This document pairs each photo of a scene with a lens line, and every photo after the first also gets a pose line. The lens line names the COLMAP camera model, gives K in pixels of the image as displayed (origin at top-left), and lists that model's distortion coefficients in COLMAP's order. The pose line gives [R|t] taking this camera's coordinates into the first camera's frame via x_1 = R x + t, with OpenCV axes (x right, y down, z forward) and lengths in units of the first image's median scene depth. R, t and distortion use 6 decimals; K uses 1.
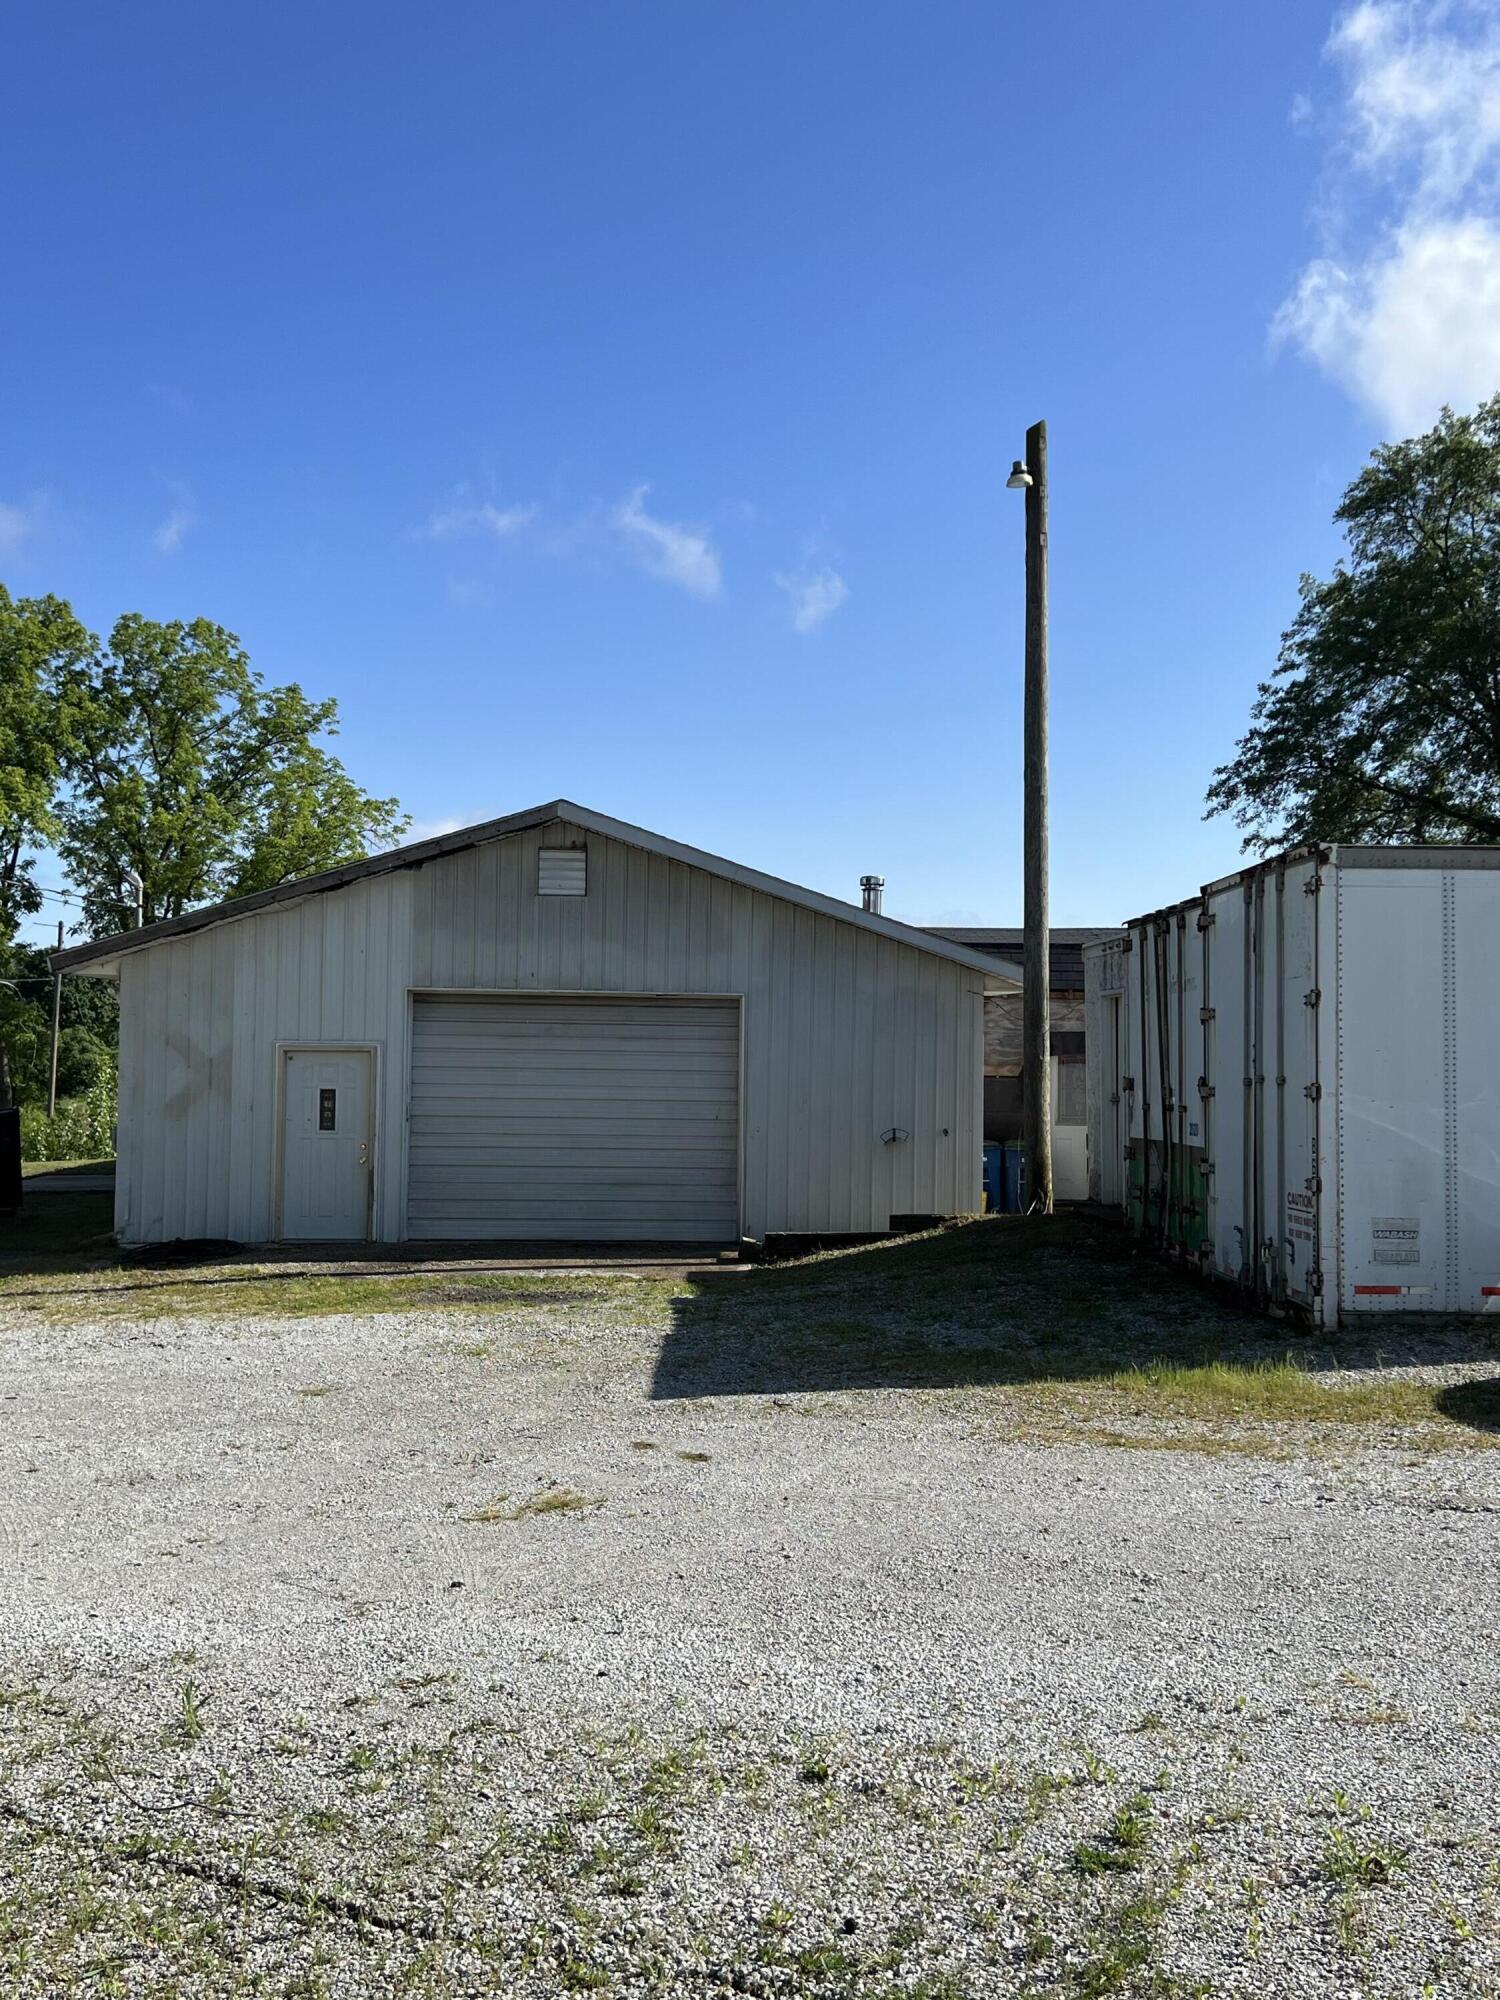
lens RADIAL K [[1897.2, 0, 747.8], [0, 1897.2, 995.2], [0, 0, 1]] dist [0.040016, 0.000000]
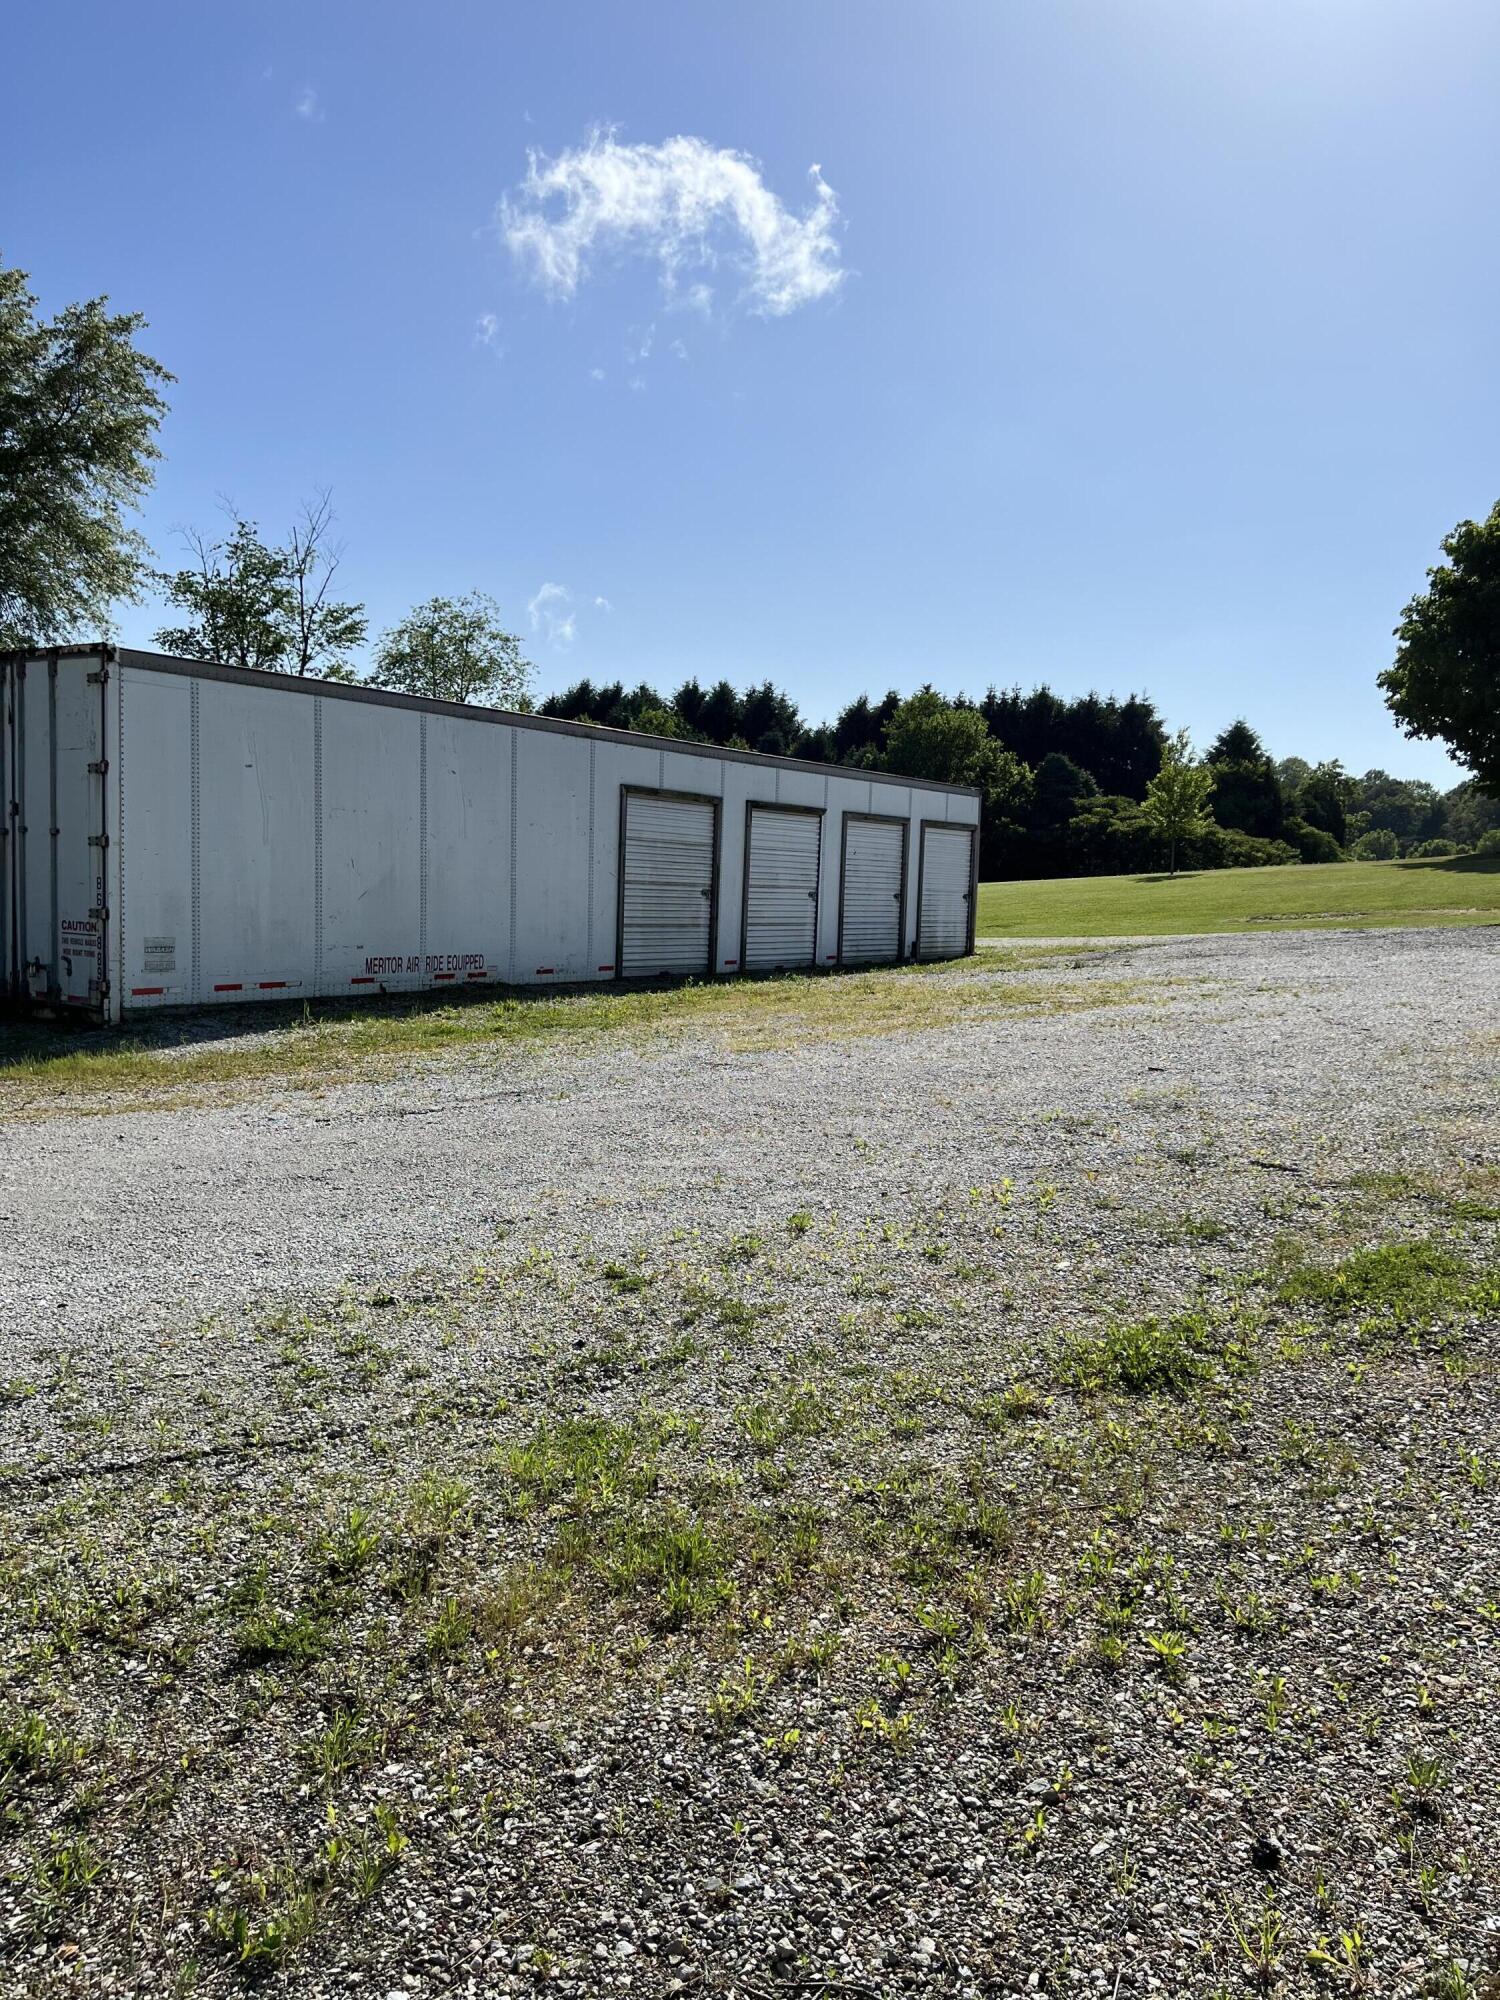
lens RADIAL K [[1502.4, 0, 750.6], [0, 1502.4, 1001.2], [0, 0, 1]] dist [-0.001235, -0.000496]
pose [[0.564070, -0.056581, 0.823786, -0.297687], [-0.066421, 0.991307, 0.113568, 0.013797], [-0.823051, -0.118777, 0.555409, 0.067540]]
